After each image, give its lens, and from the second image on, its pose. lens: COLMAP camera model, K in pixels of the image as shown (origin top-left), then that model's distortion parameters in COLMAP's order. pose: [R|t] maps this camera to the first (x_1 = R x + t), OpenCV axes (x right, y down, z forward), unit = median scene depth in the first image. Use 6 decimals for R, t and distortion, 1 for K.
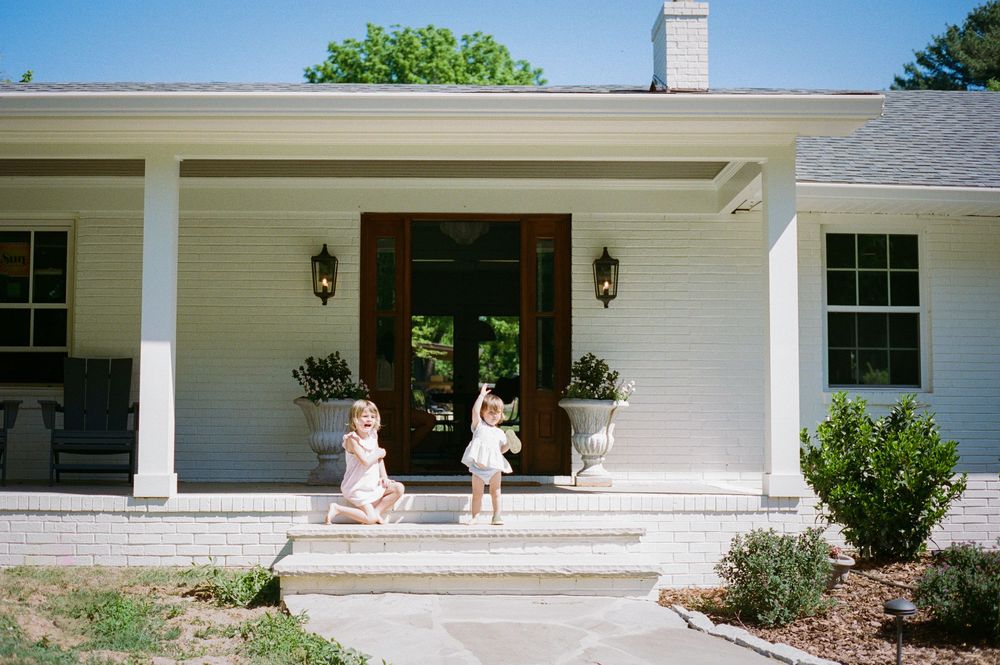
lens RADIAL K [[1316.6, 0, 500.0], [0, 1316.6, 332.5], [0, 0, 1]] dist [0.030989, 0.028904]
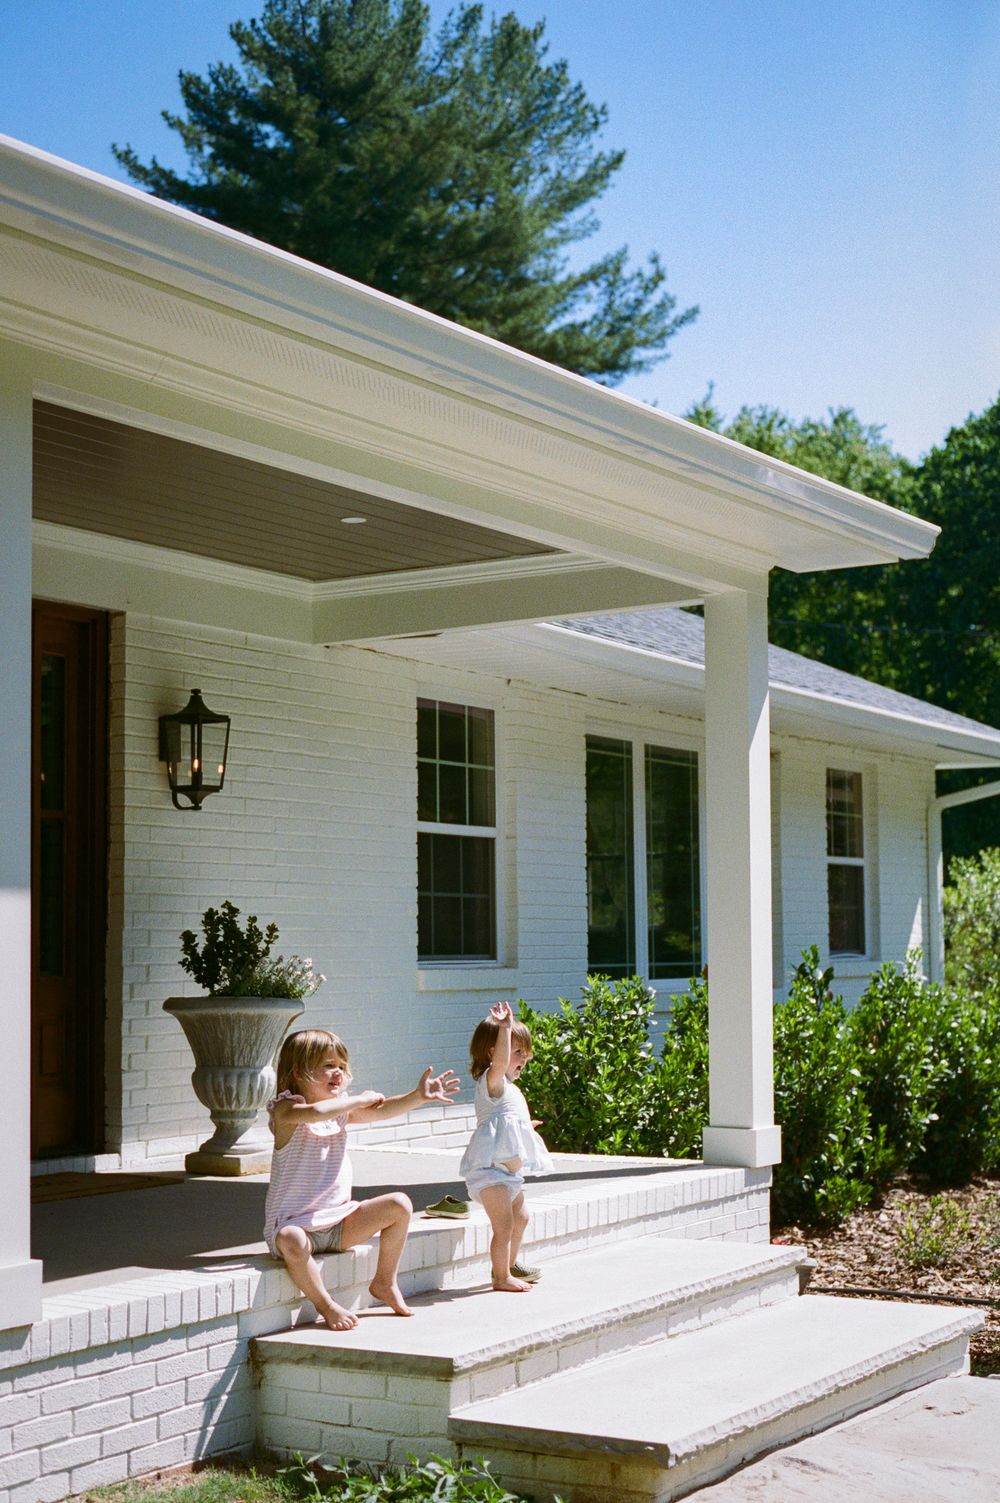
lens RADIAL K [[2256.6, 0, 500.0], [0, 2256.6, 751.5], [0, 0, 1]] dist [0.094468, -0.131518]
pose [[0.513579, 0.063220, 0.855710, -0.597725], [-0.057332, 0.997582, -0.039292, -0.013923], [-0.856125, -0.028880, 0.515962, 0.455417]]
